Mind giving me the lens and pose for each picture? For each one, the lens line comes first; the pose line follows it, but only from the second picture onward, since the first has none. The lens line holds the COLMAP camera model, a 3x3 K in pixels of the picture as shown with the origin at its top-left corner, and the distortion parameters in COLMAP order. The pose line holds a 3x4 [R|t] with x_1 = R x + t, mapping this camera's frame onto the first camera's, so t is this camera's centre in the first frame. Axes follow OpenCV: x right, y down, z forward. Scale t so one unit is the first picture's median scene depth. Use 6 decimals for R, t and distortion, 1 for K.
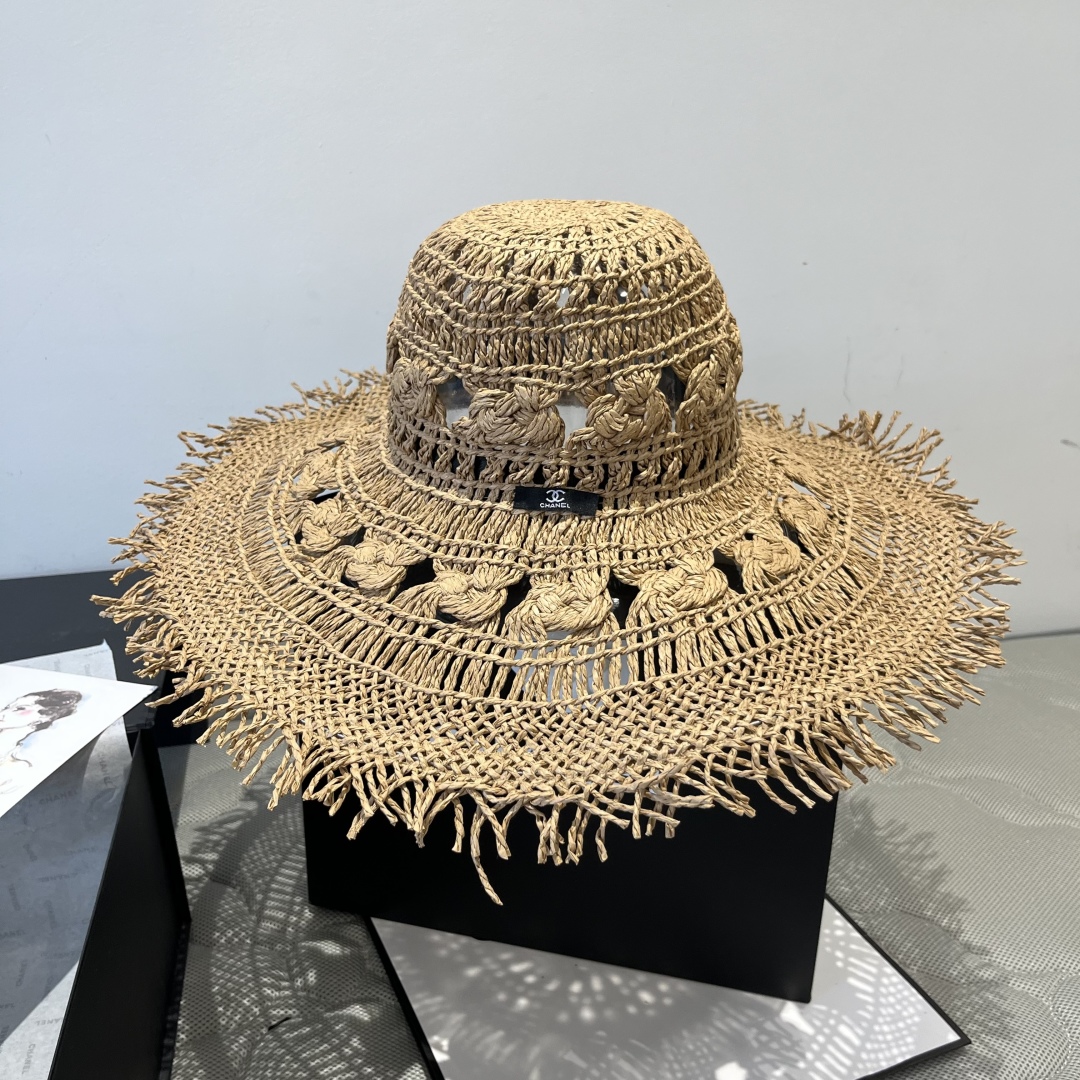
lens RADIAL K [[917.9, 0, 541.0], [0, 917.9, 509.8], [0, 0, 1]] dist [-0.035715, -0.001785]
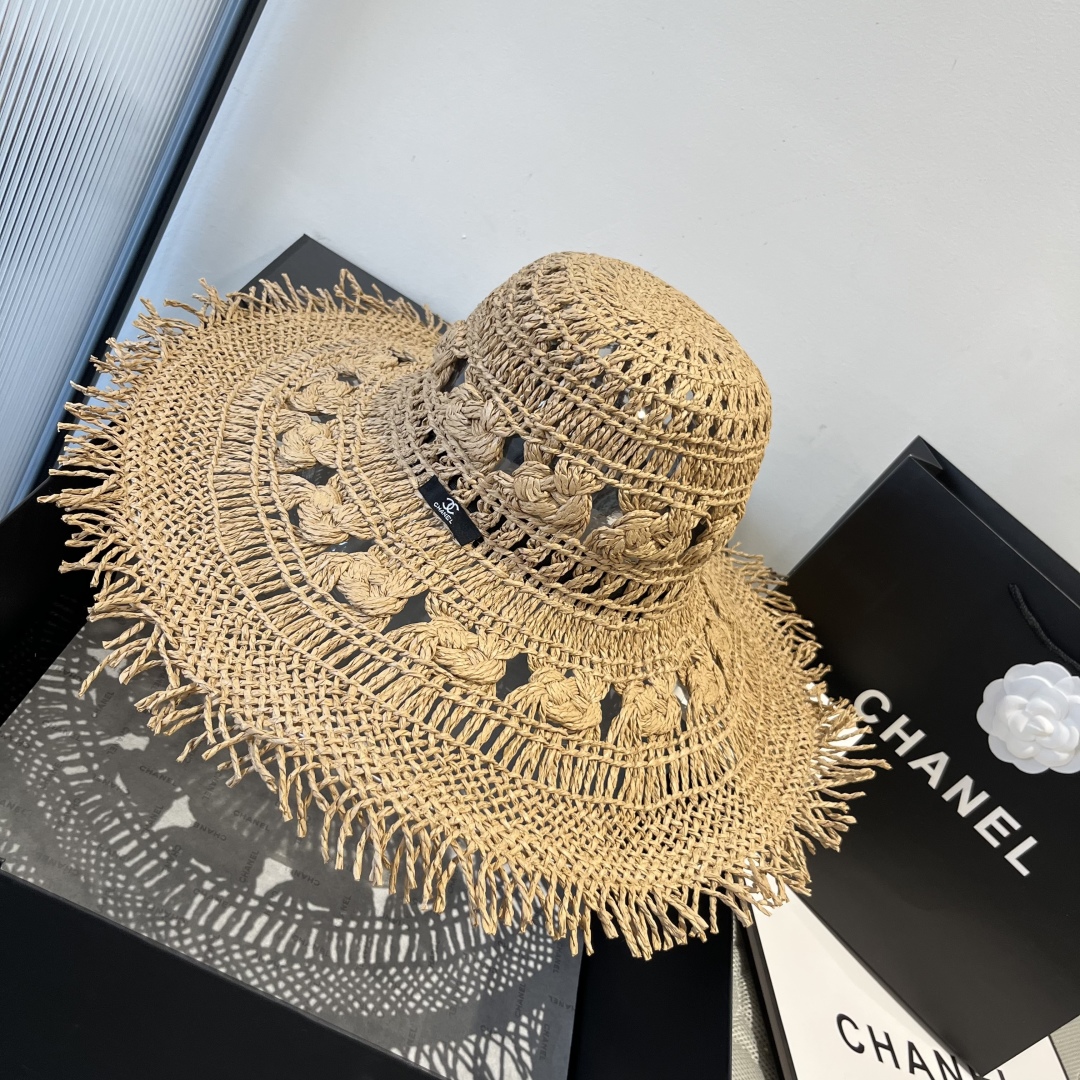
lens RADIAL K [[968.9, 0, 540.0], [0, 968.9, 540.0], [0, 0, 1]] dist [0.042384, -0.002071]
pose [[0.700864, 0.680089, -0.215103, 0.358771], [-0.683923, 0.726365, 0.068135, -0.135656], [0.202581, 0.099360, 0.974212, -0.035804]]
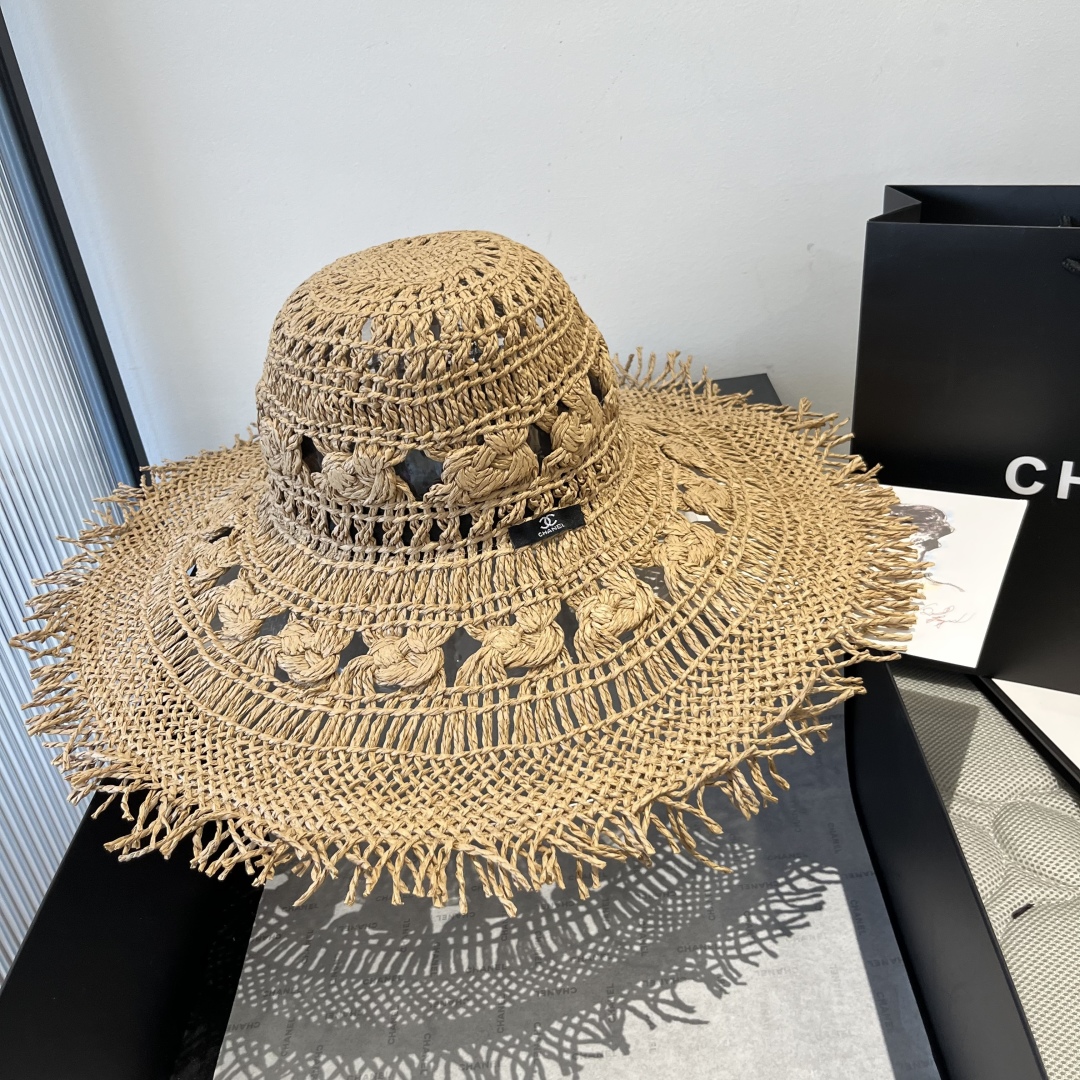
lens RADIAL K [[917.9, 0, 541.0], [0, 917.9, 509.8], [0, 0, 1]] dist [-0.035715, -0.001785]
pose [[0.820048, -0.390898, 0.417996, -0.441197], [0.374699, 0.918799, 0.124131, -0.166154], [-0.432577, 0.054829, 0.899928, 0.059742]]
